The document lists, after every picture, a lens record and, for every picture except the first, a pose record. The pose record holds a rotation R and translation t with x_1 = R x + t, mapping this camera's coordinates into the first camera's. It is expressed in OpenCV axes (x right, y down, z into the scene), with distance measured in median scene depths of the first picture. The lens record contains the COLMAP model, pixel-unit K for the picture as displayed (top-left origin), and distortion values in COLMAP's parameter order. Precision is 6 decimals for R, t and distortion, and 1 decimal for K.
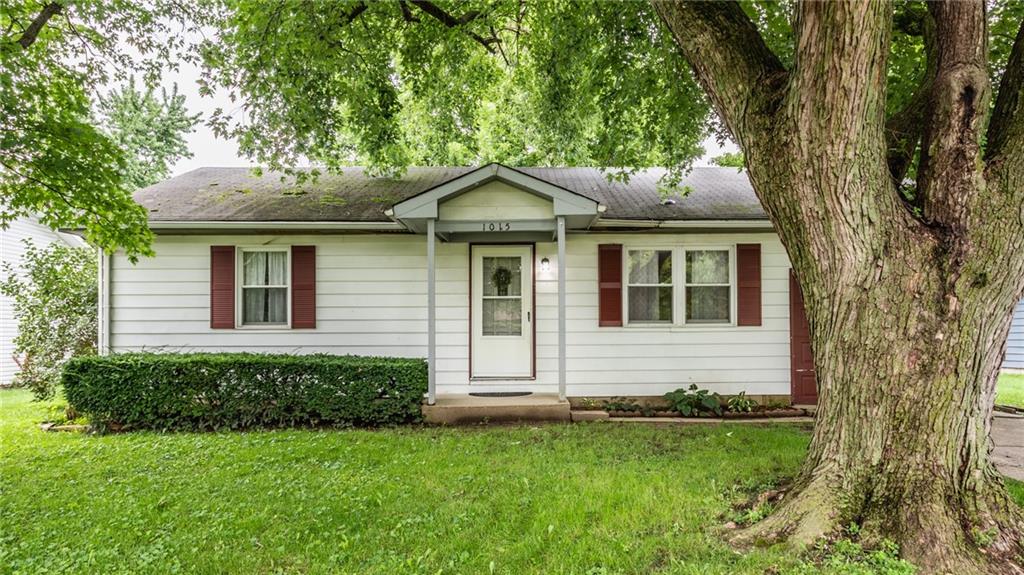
lens RADIAL K [[527.1, 0, 509.5], [0, 527.1, 284.7], [0, 0, 1]] dist [0.002031, 0.000421]
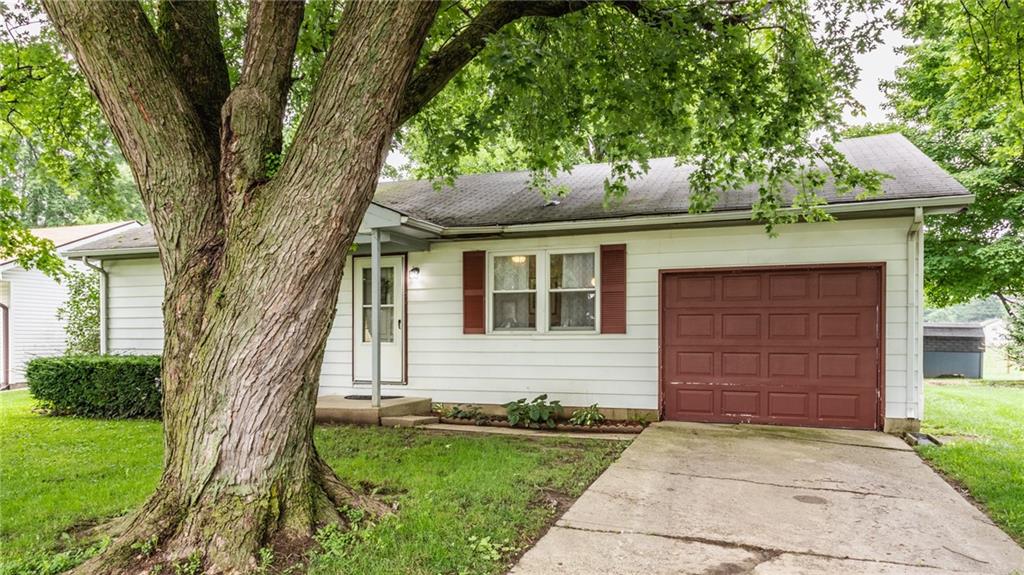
lens RADIAL K [[527.1, 0, 508.5], [0, 527.1, 293.4], [0, 0, 1]] dist [0.002031, 0.000421]
pose [[0.958136, -0.019533, -0.285647, 0.540204], [0.023510, 0.999668, 0.010501, -0.006076], [0.285347, -0.016777, 0.958277, 0.062087]]
